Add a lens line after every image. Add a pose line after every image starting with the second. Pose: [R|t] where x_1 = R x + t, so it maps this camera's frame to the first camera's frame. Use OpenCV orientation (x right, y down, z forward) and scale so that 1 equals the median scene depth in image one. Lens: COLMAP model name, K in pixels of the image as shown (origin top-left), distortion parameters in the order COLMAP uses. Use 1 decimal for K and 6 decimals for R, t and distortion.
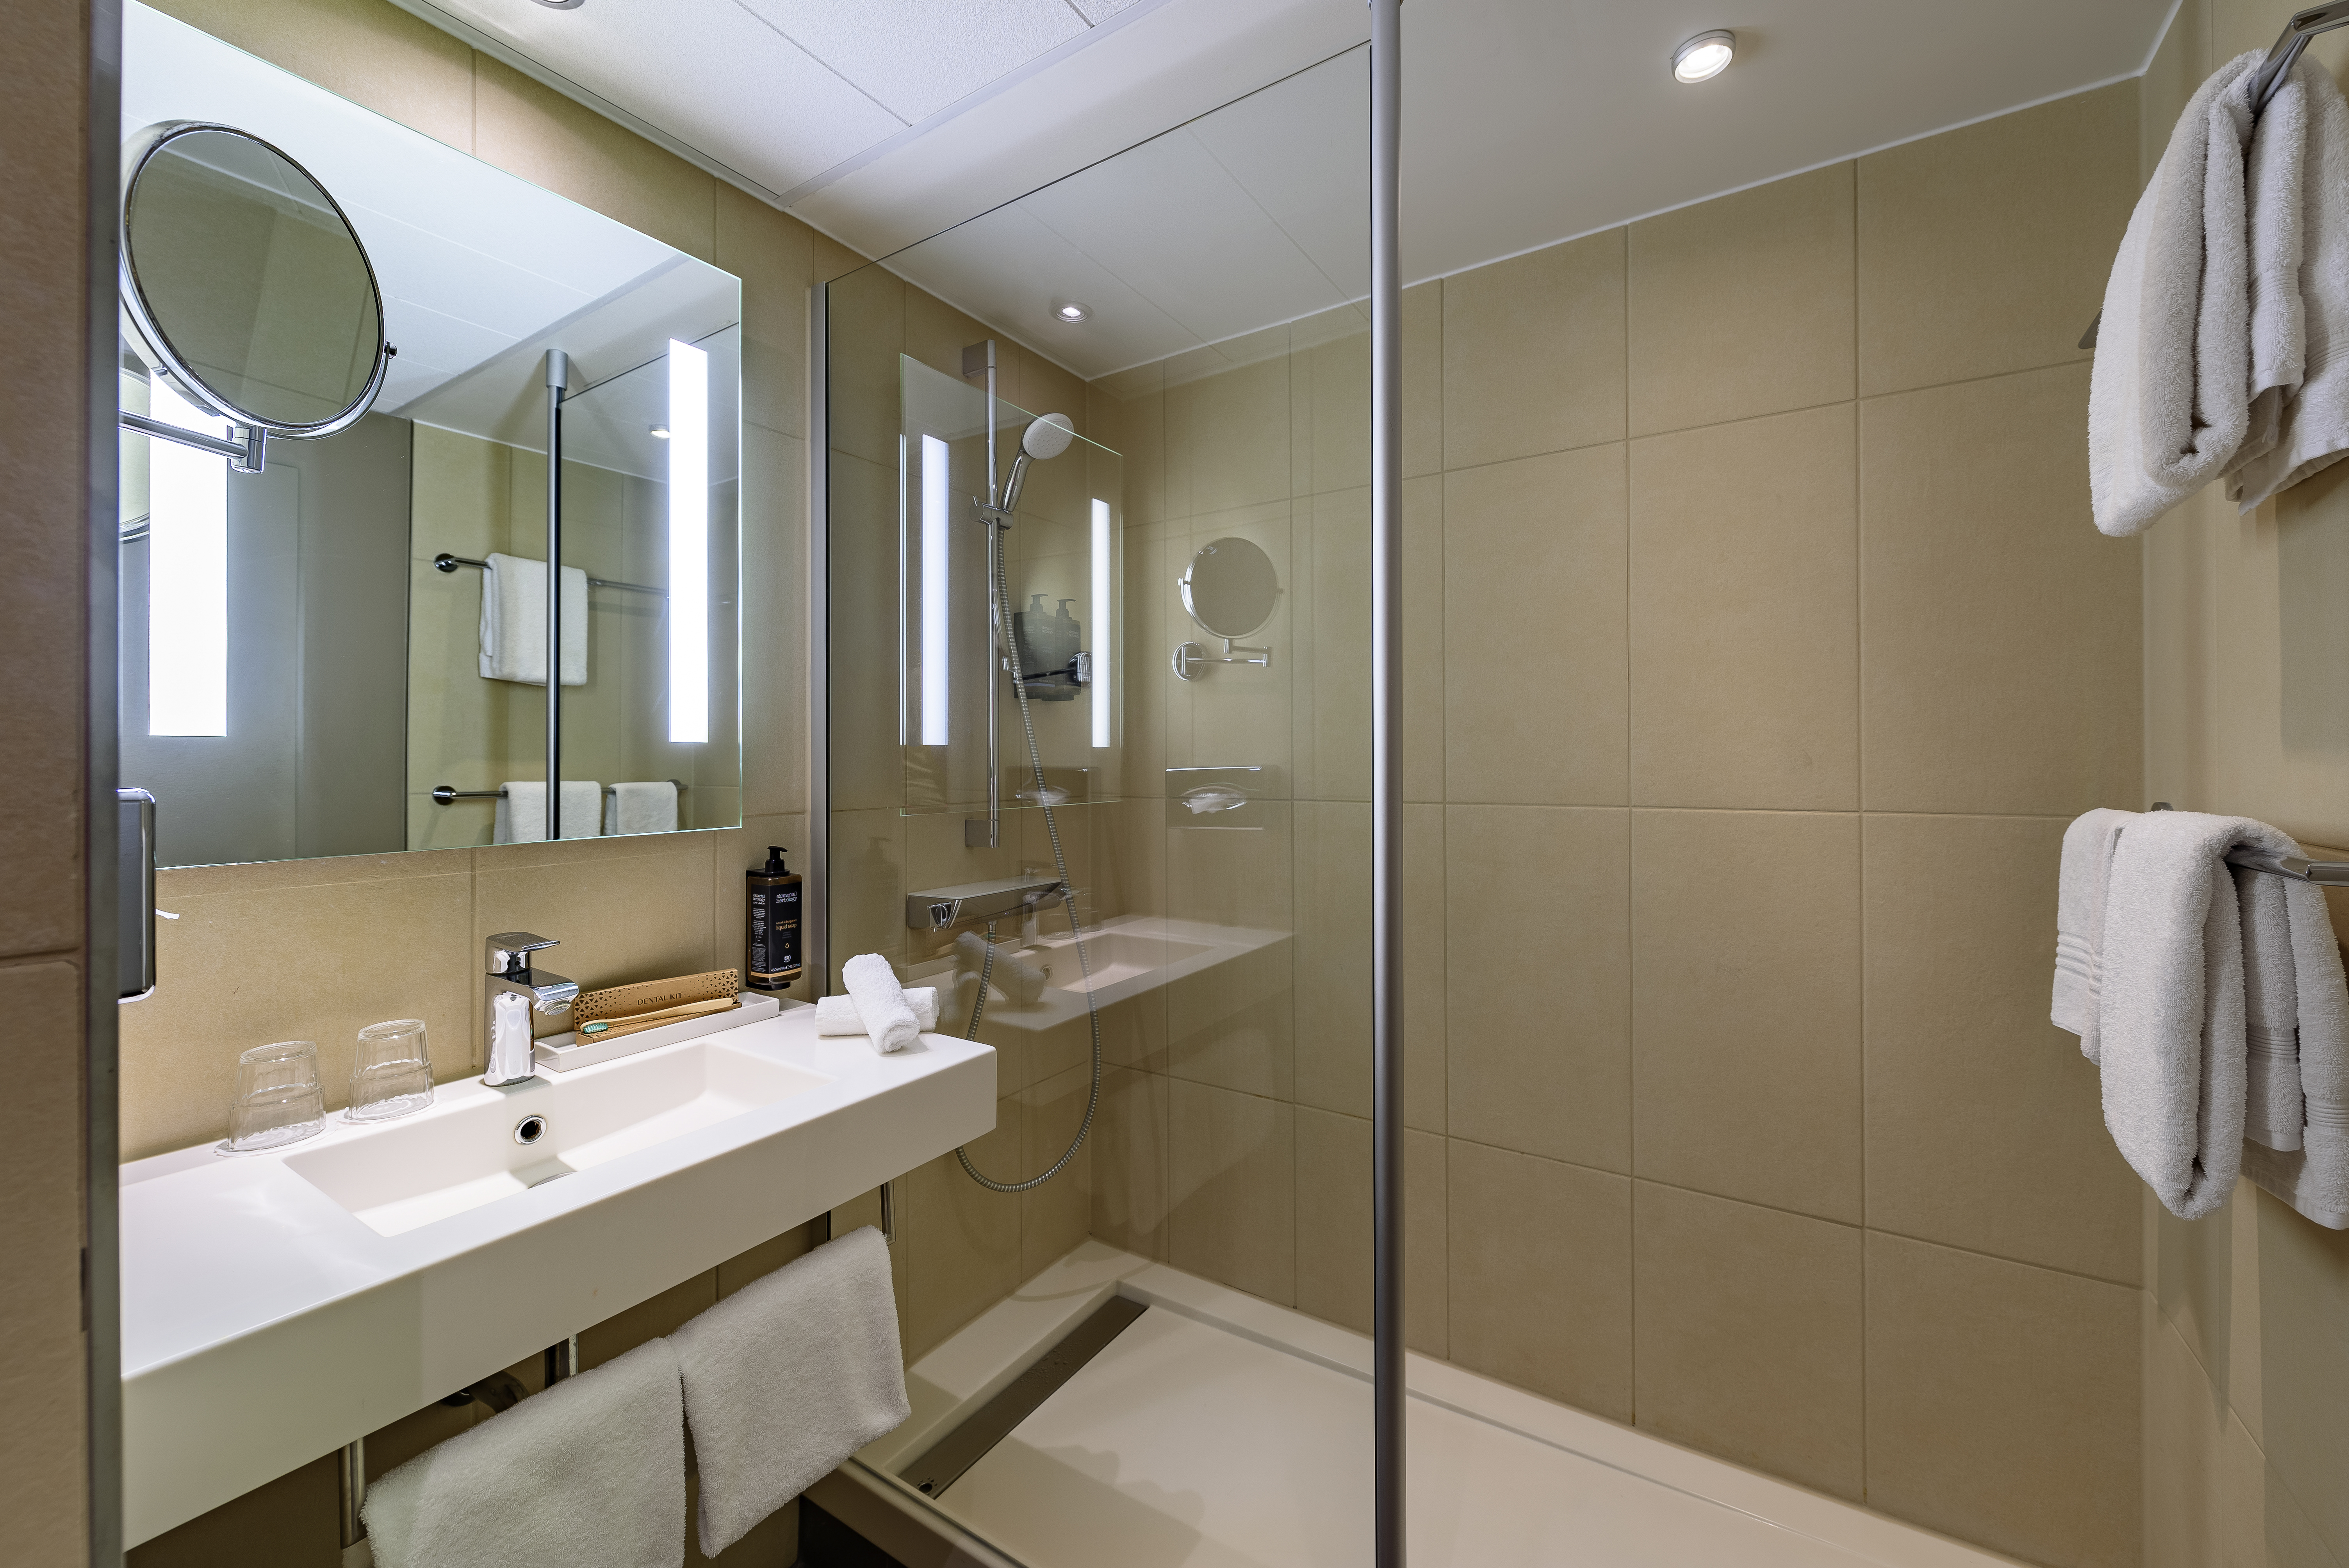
lens RADIAL K [[923.4, 0, 1176.6], [0, 923.4, 763.6], [0, 0, 1]] dist [-0.003791, -0.000429]
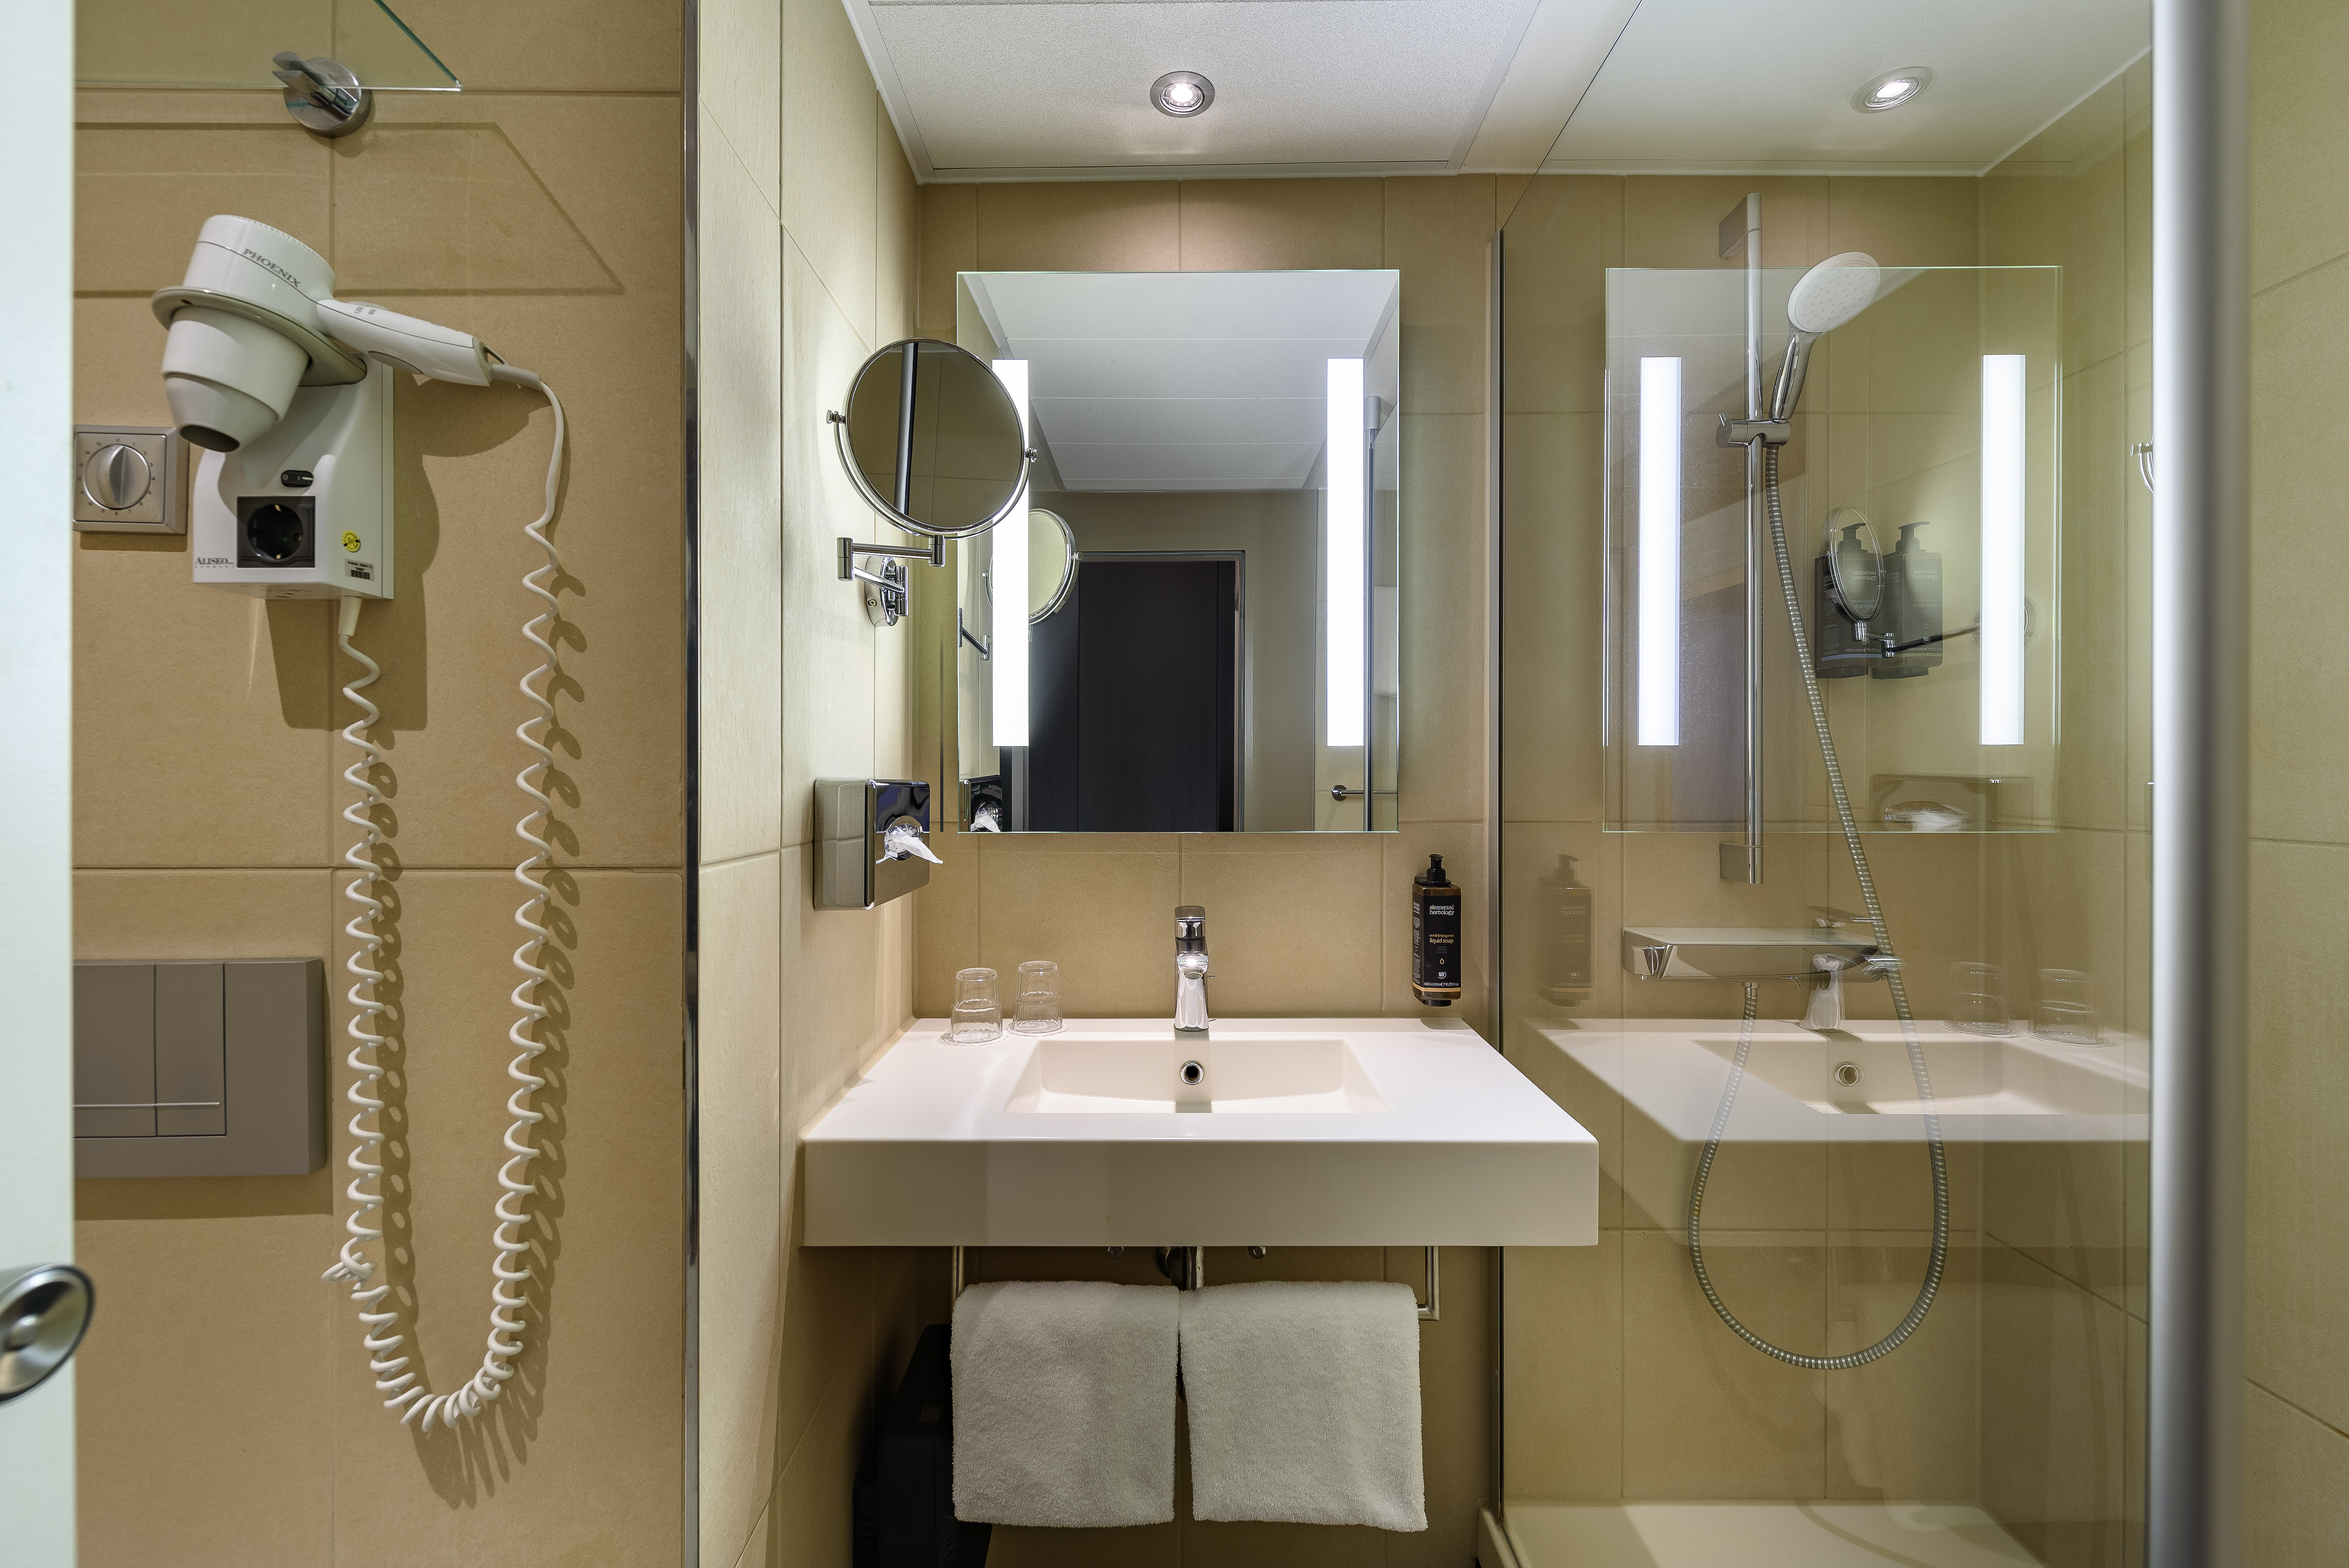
lens RADIAL K [[949.1, 0, 1170.8], [0, 949.1, 775.4], [0, 0, 1]] dist [-0.001144, -0.000894]
pose [[0.529568, 0.012805, -0.848171, 0.238073], [-0.007724, 0.999917, 0.010274, 0.000565], [0.848233, 0.001111, 0.529623, 0.244646]]
